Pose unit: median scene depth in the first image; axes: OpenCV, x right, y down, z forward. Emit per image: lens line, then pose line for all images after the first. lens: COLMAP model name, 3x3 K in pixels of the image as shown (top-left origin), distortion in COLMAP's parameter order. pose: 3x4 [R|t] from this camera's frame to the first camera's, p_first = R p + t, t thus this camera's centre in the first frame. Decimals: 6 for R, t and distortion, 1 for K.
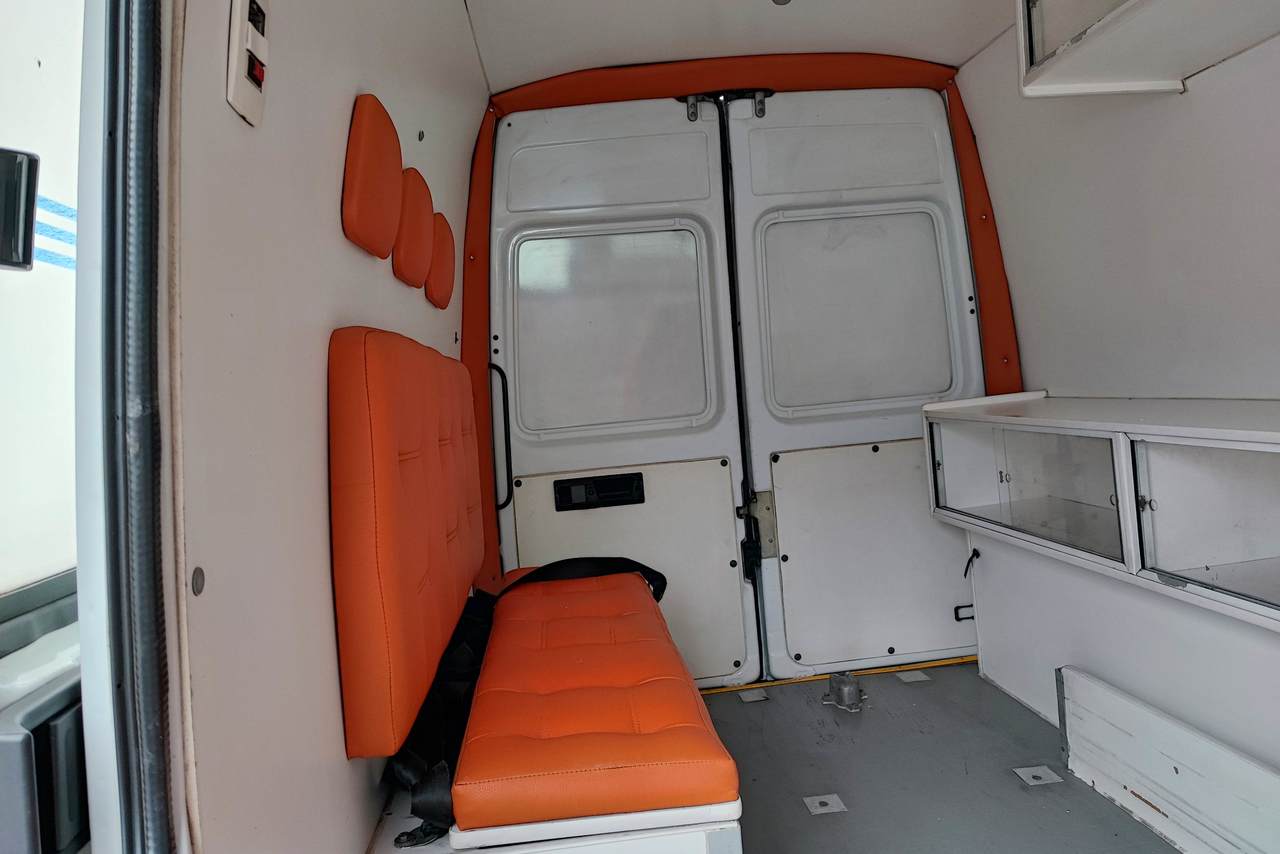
lens RADIAL K [[935.3, 0, 632.1], [0, 935.3, 424.9], [0, 0, 1]] dist [0.052155, -0.062373]
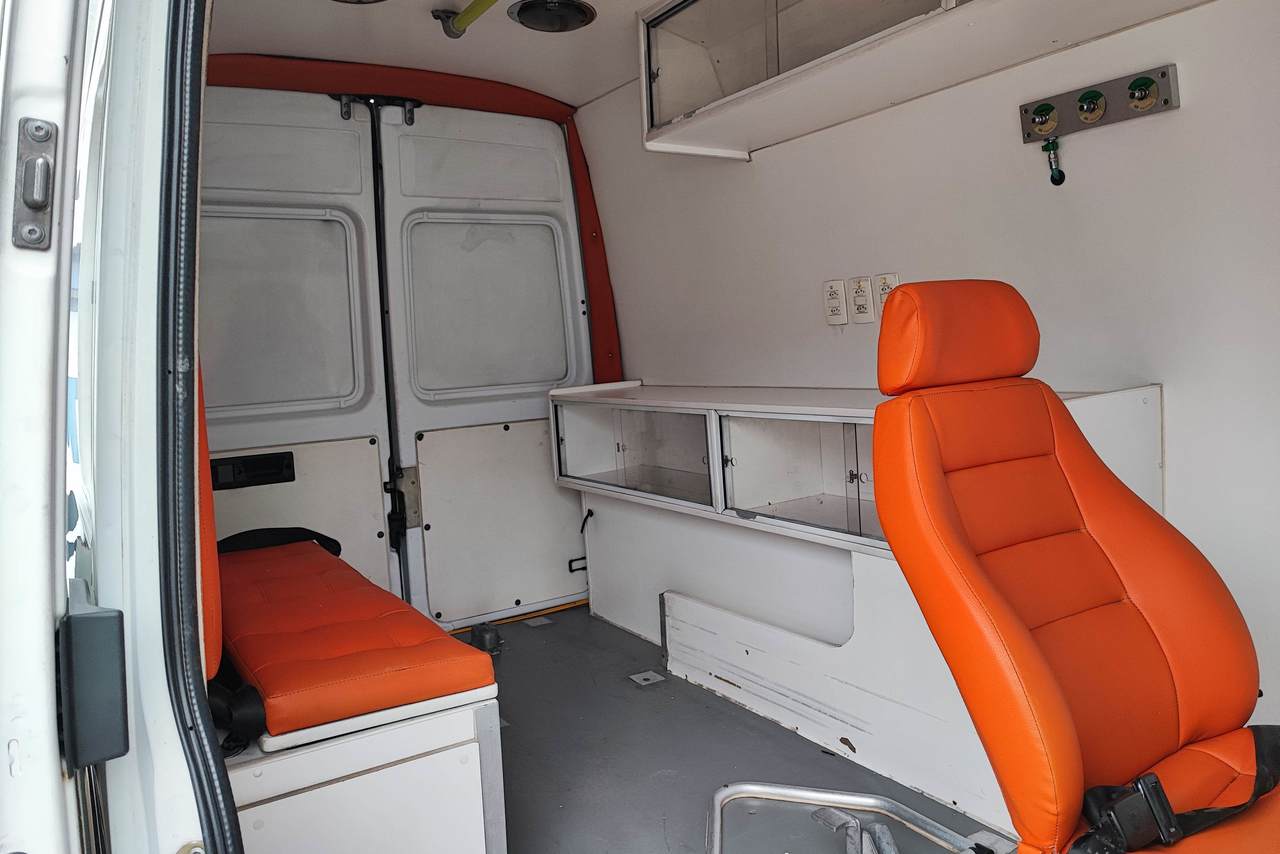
lens RADIAL K [[935.3, 0, 632.1], [0, 935.3, 424.9], [0, 0, 1]] dist [0.052155, -0.062373]
pose [[0.895543, -0.002506, 0.444968, -0.119579], [-0.001903, 0.999953, 0.009461, 0.011315], [-0.444971, -0.009320, 0.895496, -0.099930]]
